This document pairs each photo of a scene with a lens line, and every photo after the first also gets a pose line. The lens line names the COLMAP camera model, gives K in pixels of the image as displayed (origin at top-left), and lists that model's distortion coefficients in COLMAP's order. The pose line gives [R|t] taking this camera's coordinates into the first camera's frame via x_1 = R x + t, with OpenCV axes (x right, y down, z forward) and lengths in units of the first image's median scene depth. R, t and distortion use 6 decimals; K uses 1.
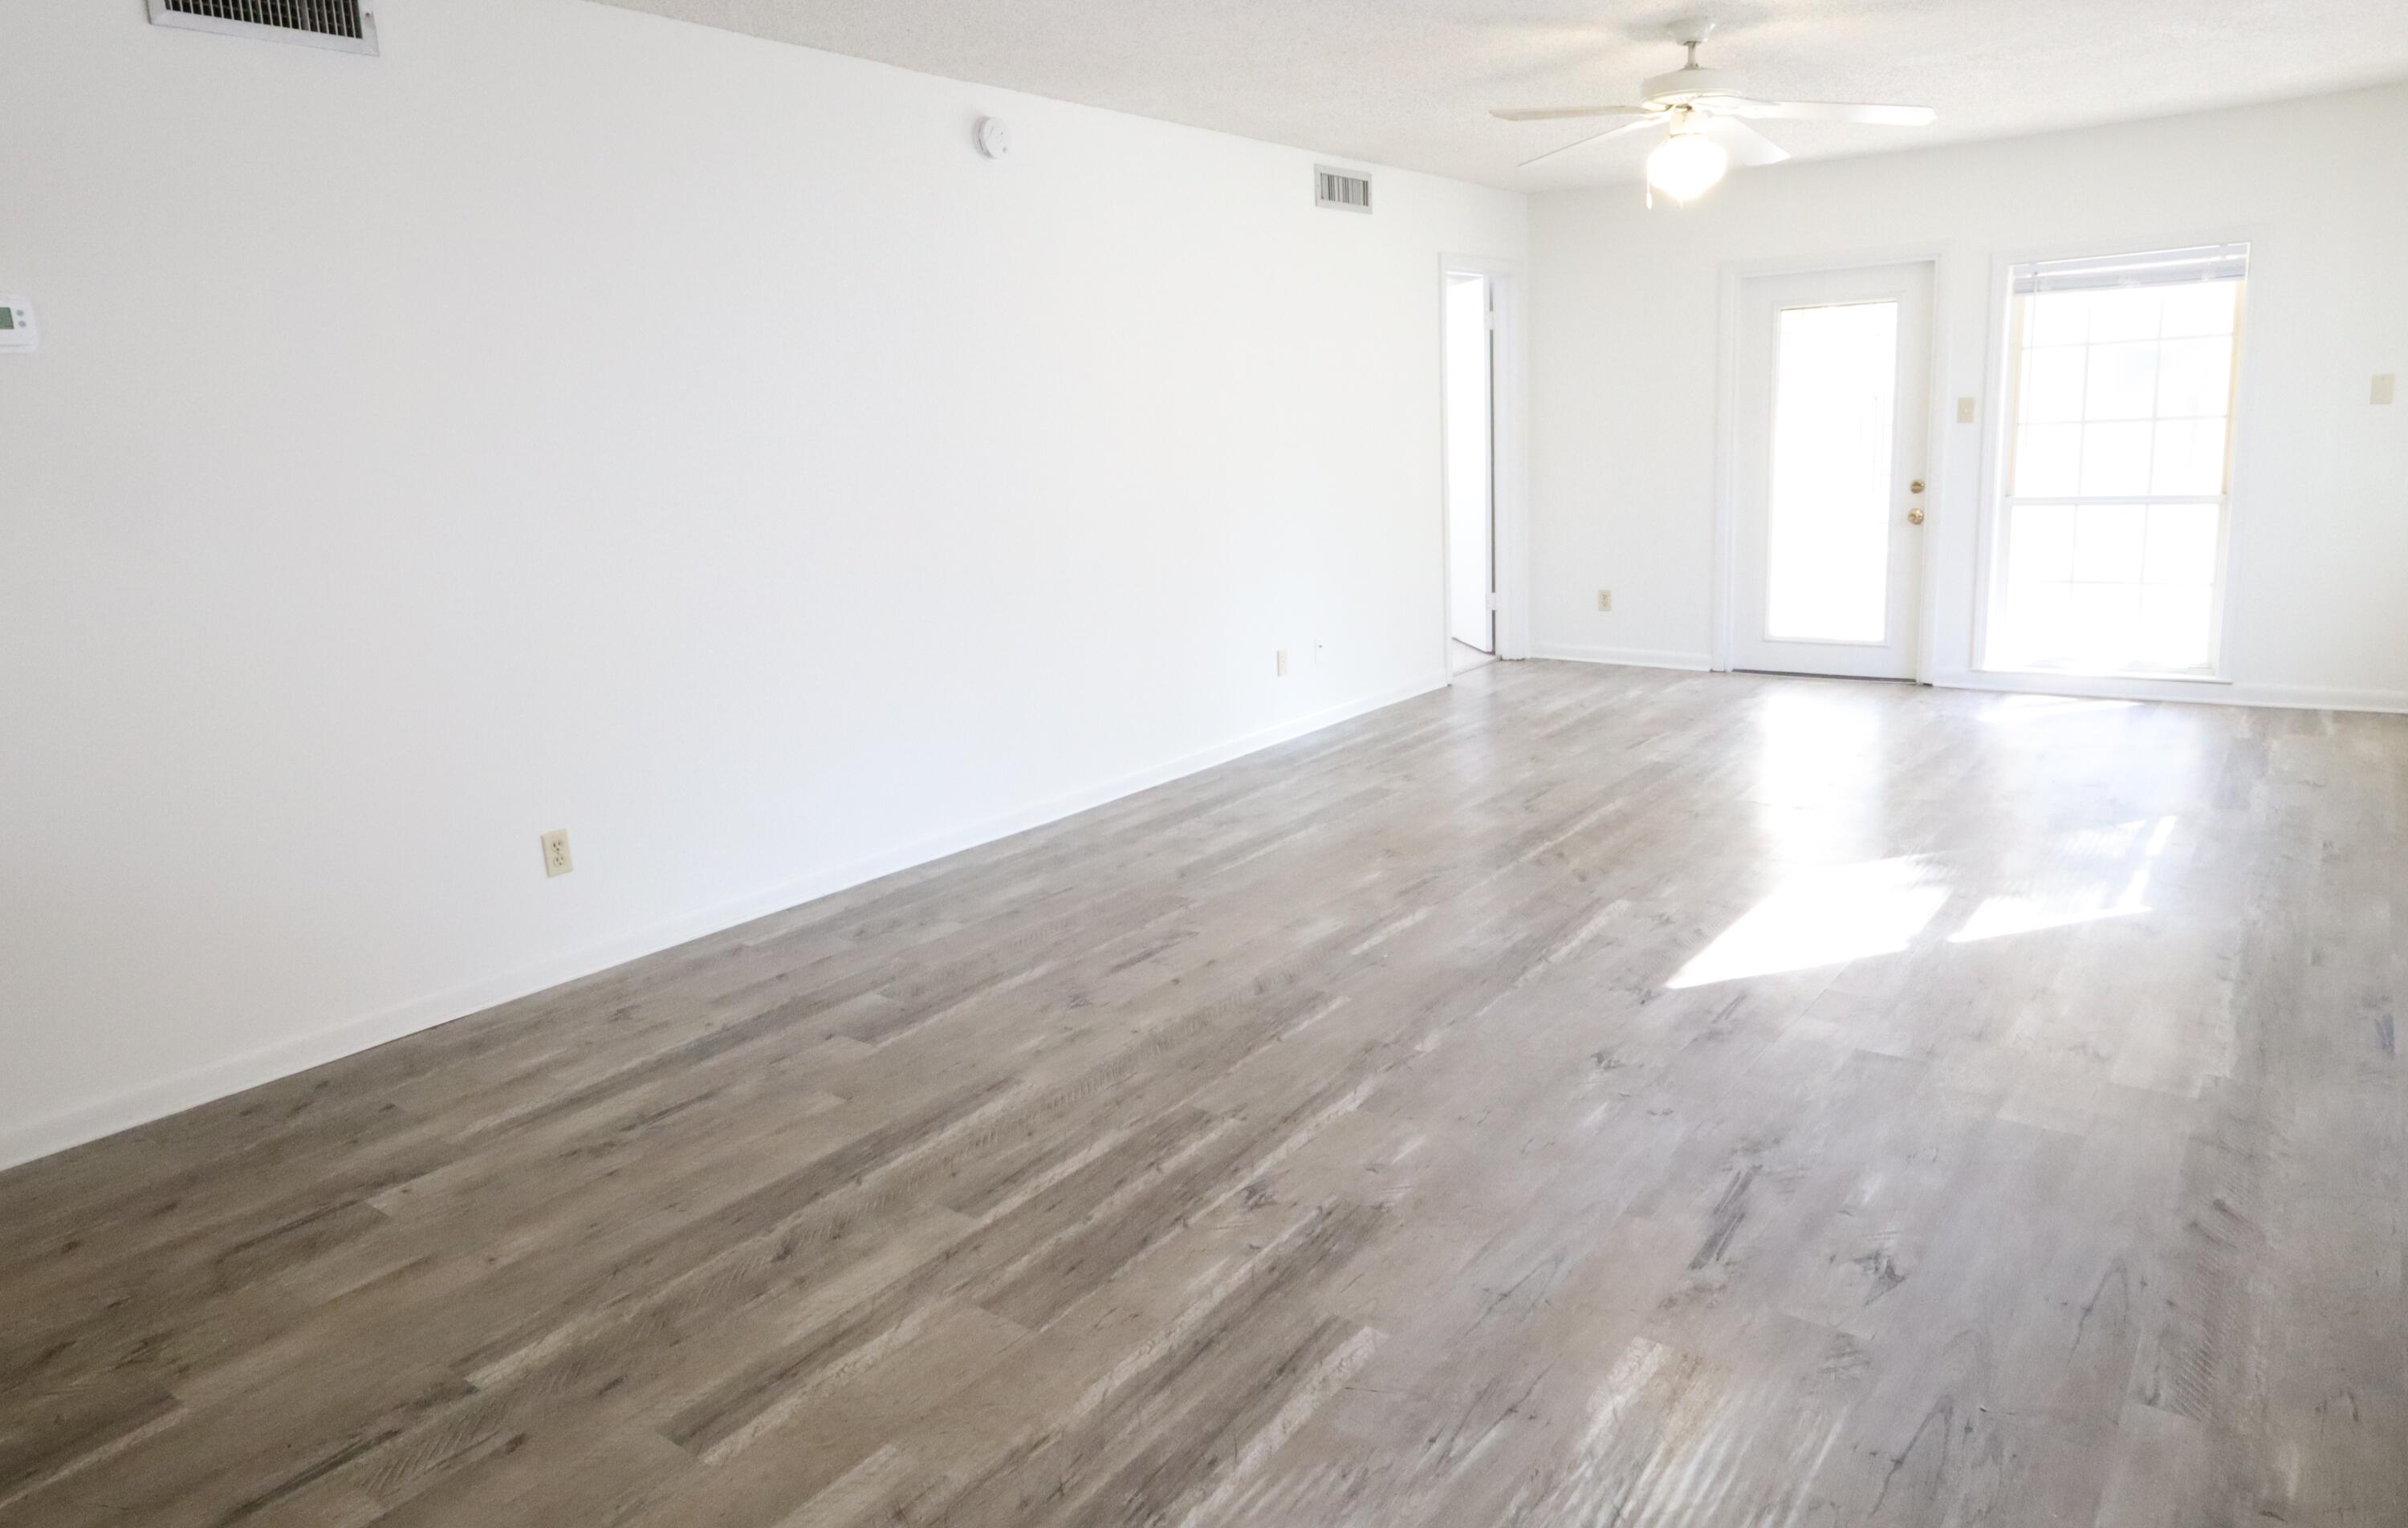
lens RADIAL K [[1612.7, 0, 1206.0], [0, 1612.7, 766.9], [0, 0, 1]] dist [0.037176, 0.002800]
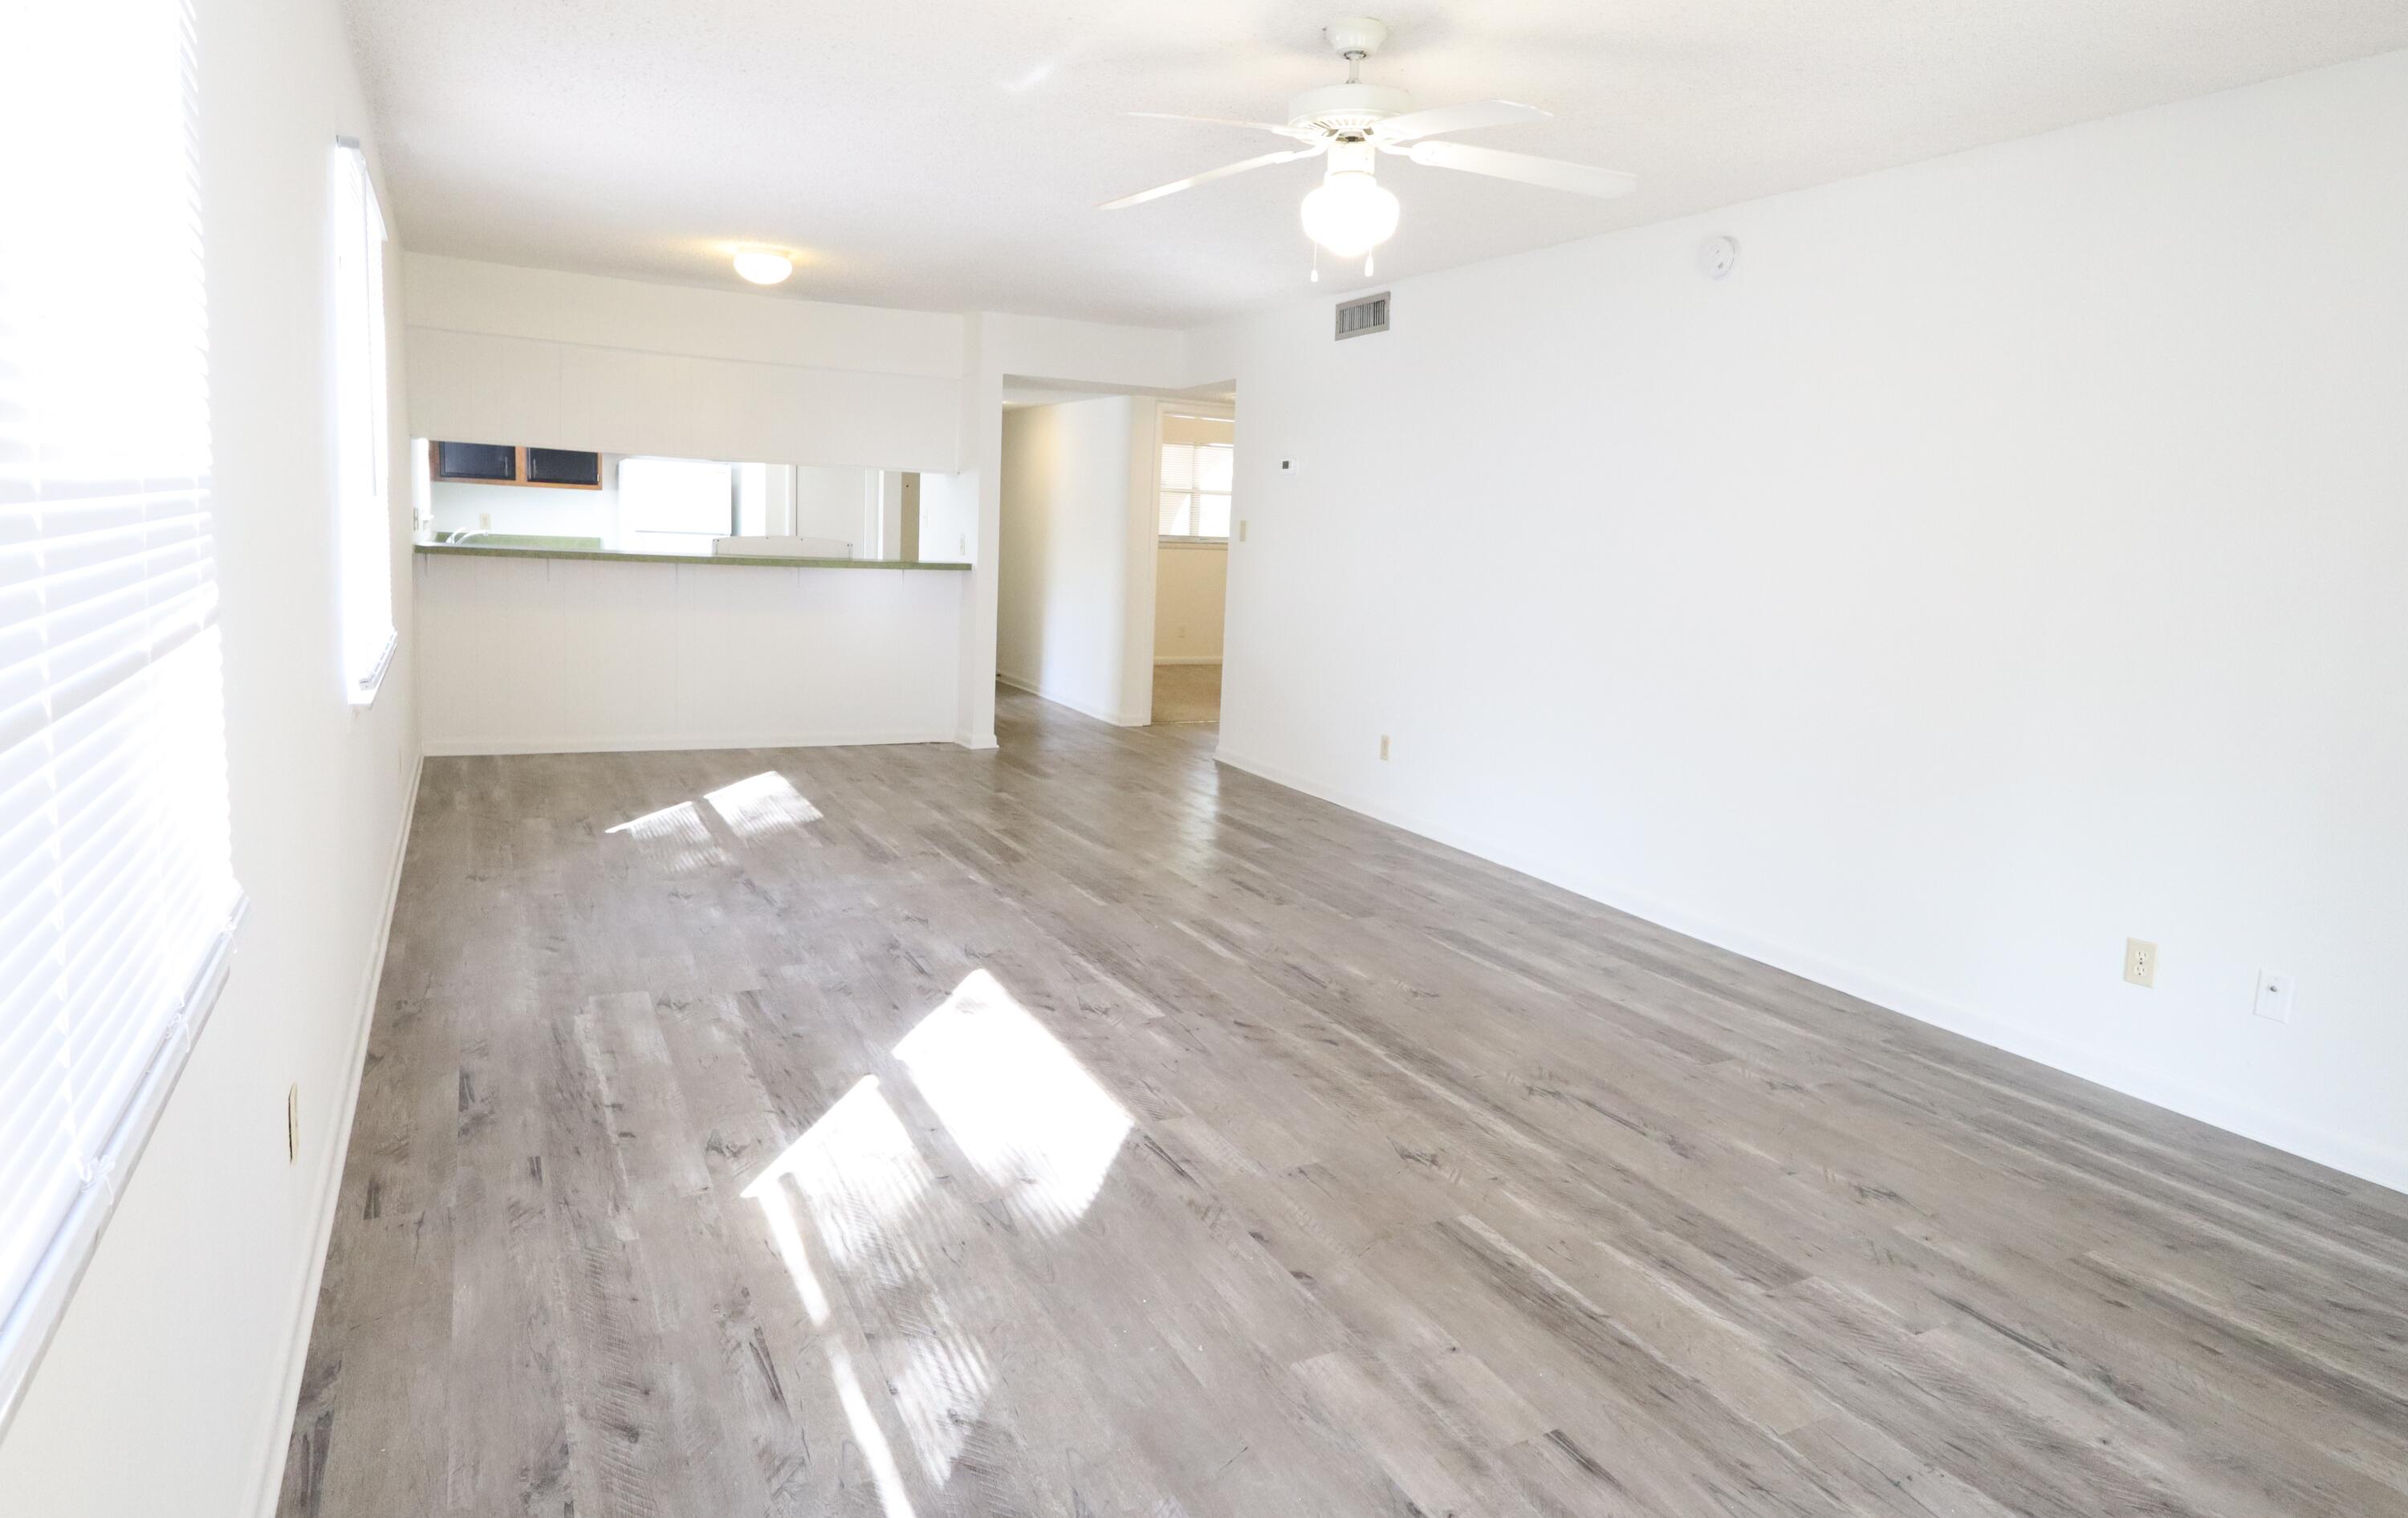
lens RADIAL K [[1507.1, 0, 1204.1], [0, 1507.1, 755.7], [0, 0, 1]] dist [0.000506, -0.000517]
pose [[-0.497703, 0.148194, -0.854593, 1.033230], [-0.207553, 0.936320, 0.283242, -0.337751], [0.842148, 0.318344, -0.435252, 1.418439]]
